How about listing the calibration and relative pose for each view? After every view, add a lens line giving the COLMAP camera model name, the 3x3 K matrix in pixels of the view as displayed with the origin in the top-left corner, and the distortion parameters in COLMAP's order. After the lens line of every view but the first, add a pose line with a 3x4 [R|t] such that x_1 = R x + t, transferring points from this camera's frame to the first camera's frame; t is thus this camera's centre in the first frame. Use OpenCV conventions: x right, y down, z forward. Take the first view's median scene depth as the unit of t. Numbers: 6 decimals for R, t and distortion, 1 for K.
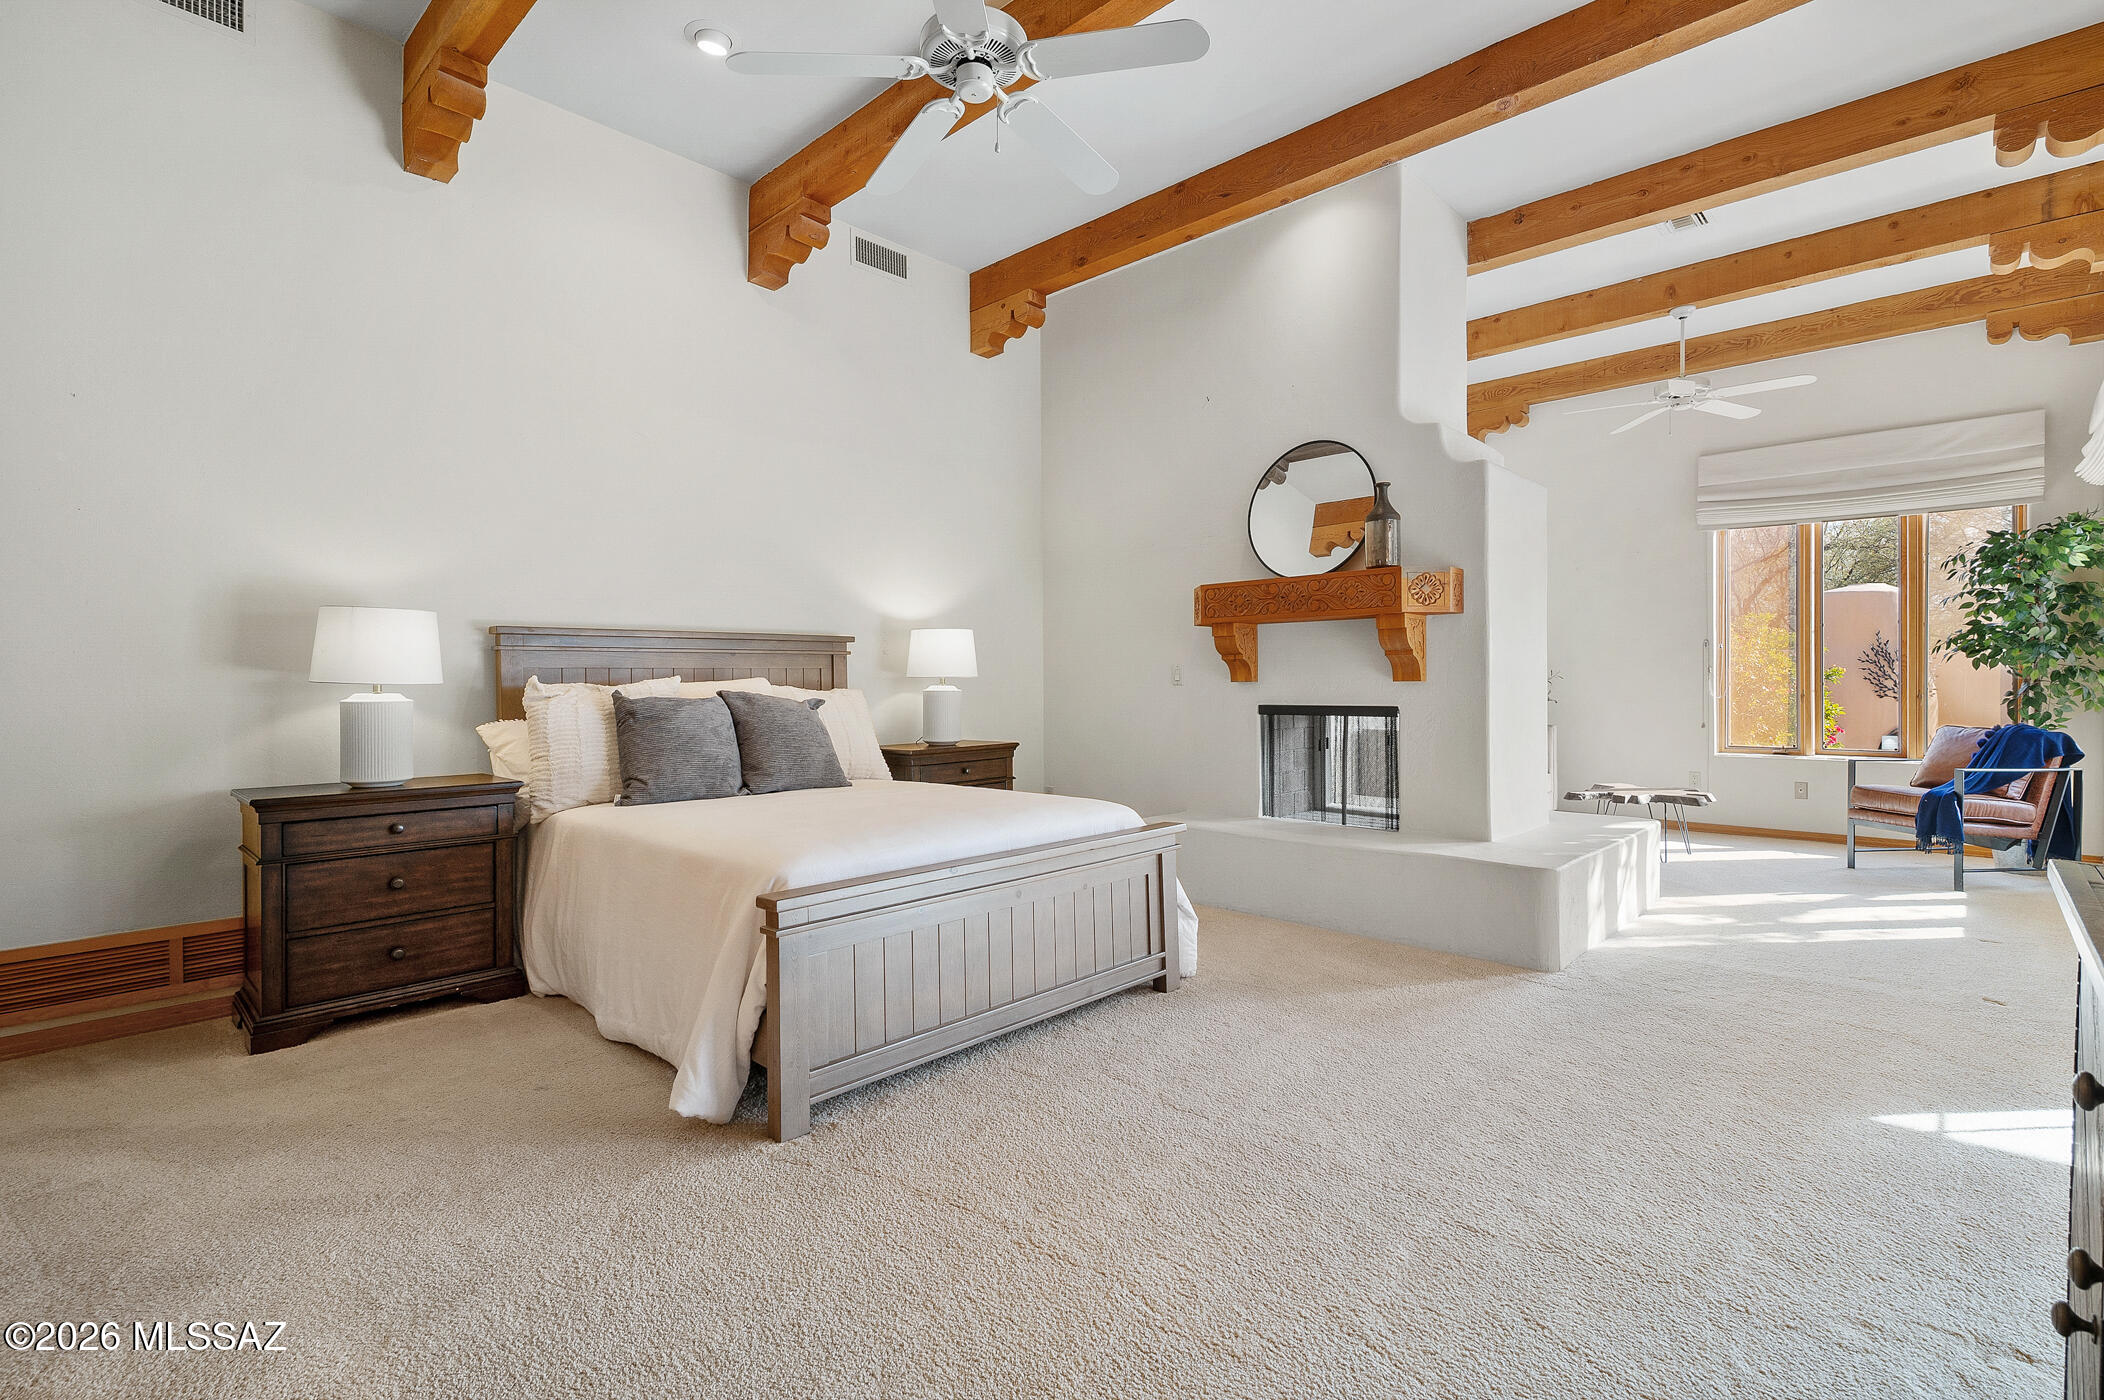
lens RADIAL K [[956.0, 0, 1060.0], [0, 956.0, 695.4], [0, 0, 1]] dist [-0.001928, -0.000344]
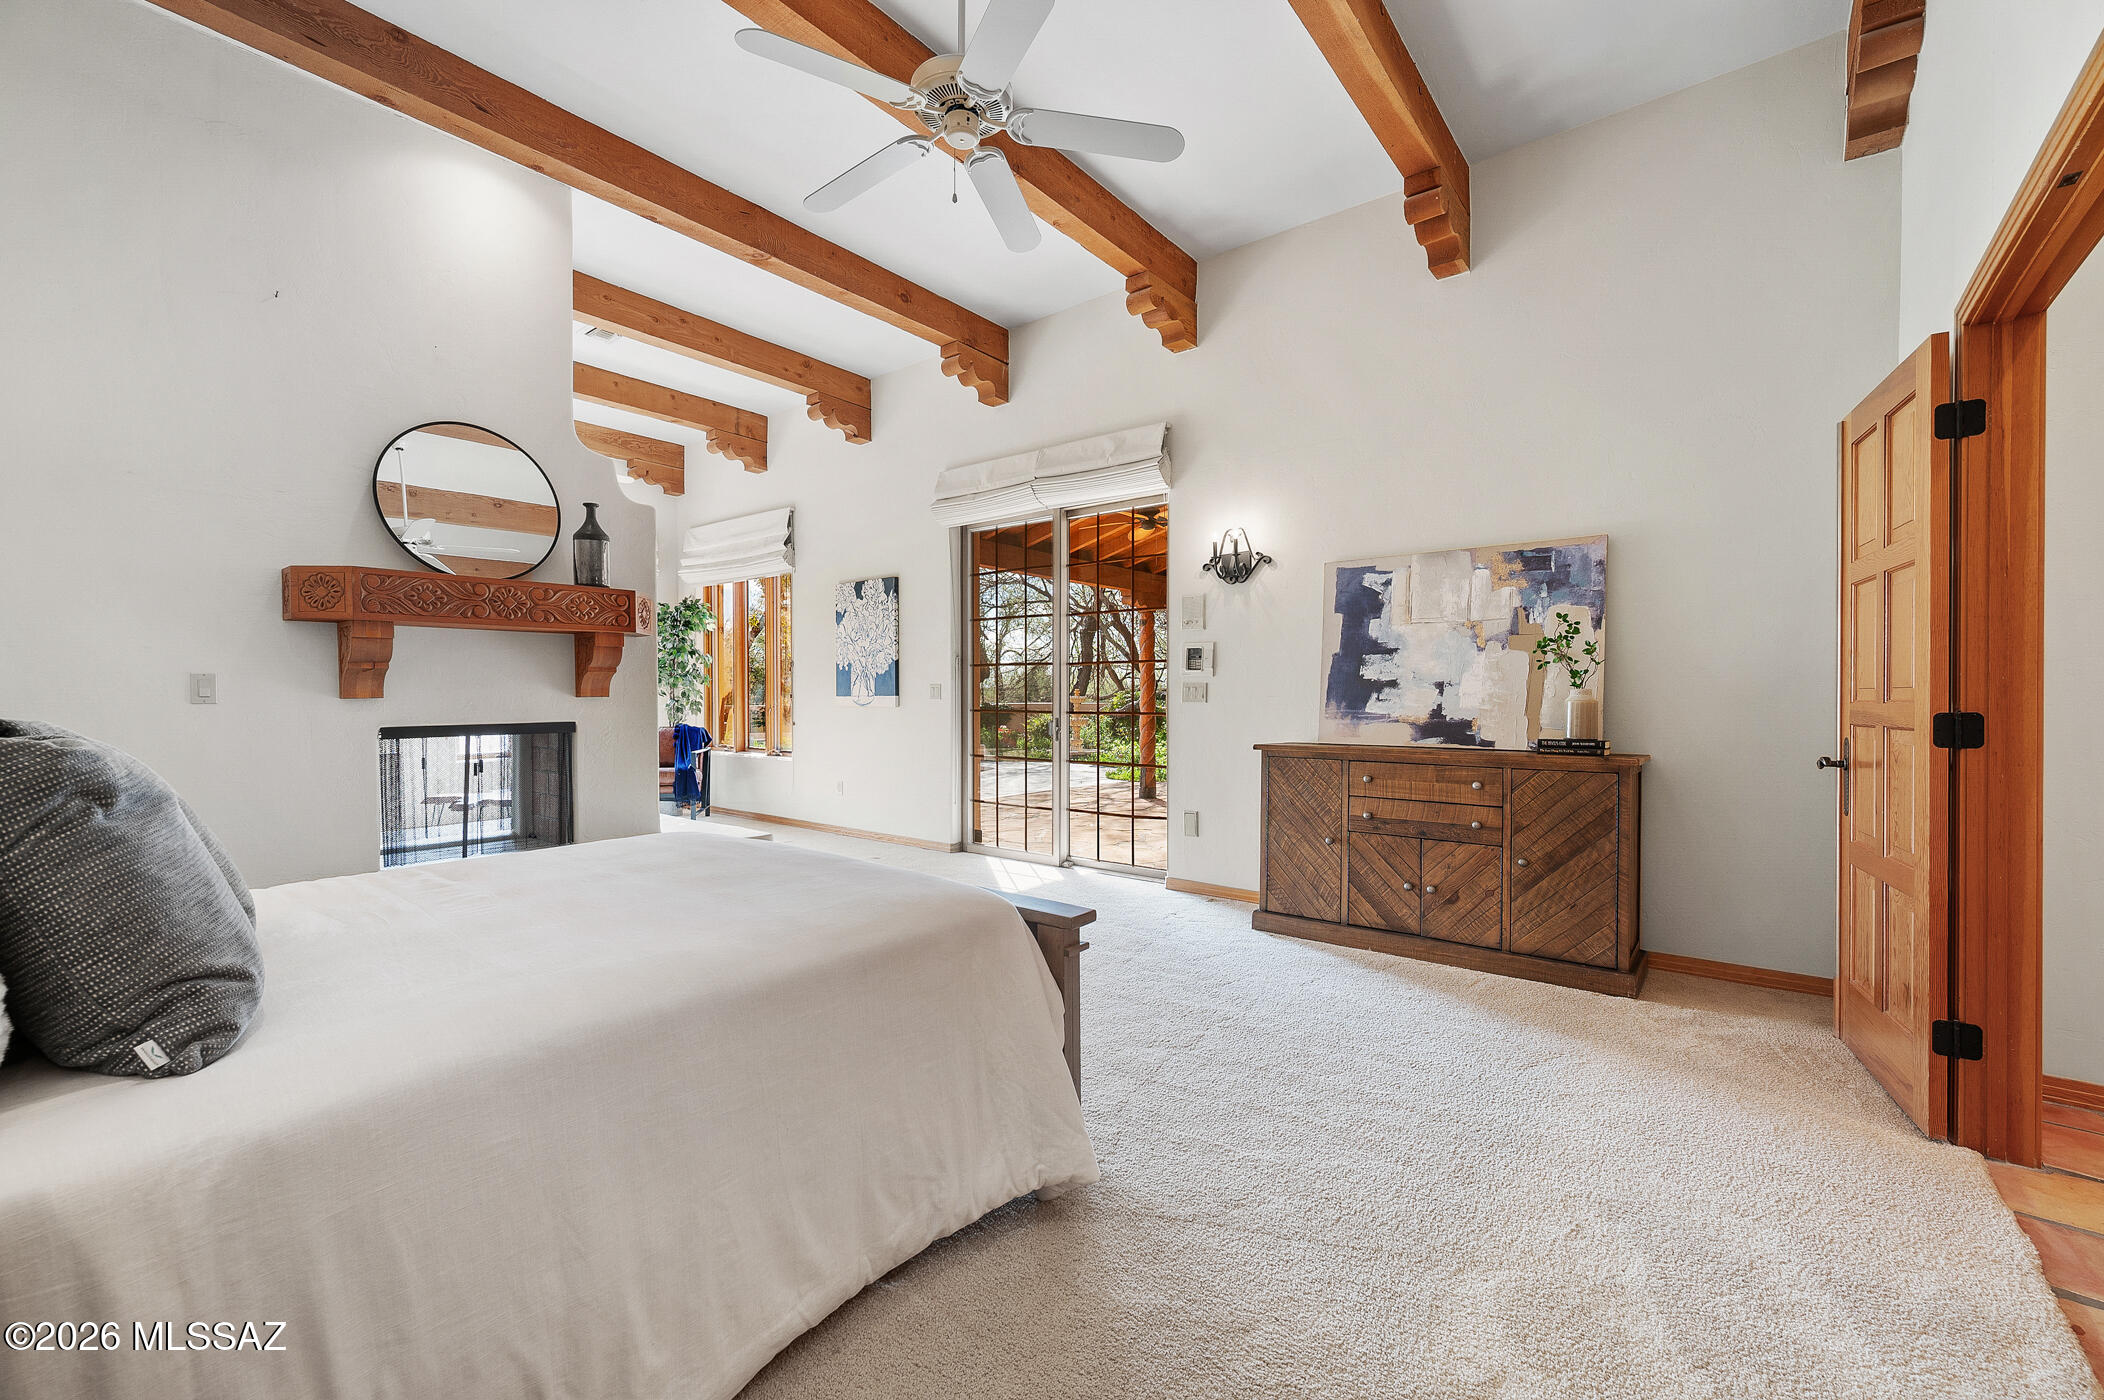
lens RADIAL K [[905.3, 0, 1051.8], [0, 905.3, 695.6], [0, 0, 1]] dist [-0.002865, 0.000074]
pose [[-0.096500, 0.009916, 0.995284, -0.624774], [0.014918, 0.999852, -0.008515, -0.000716], [-0.995221, 0.014026, -0.096634, 0.569566]]
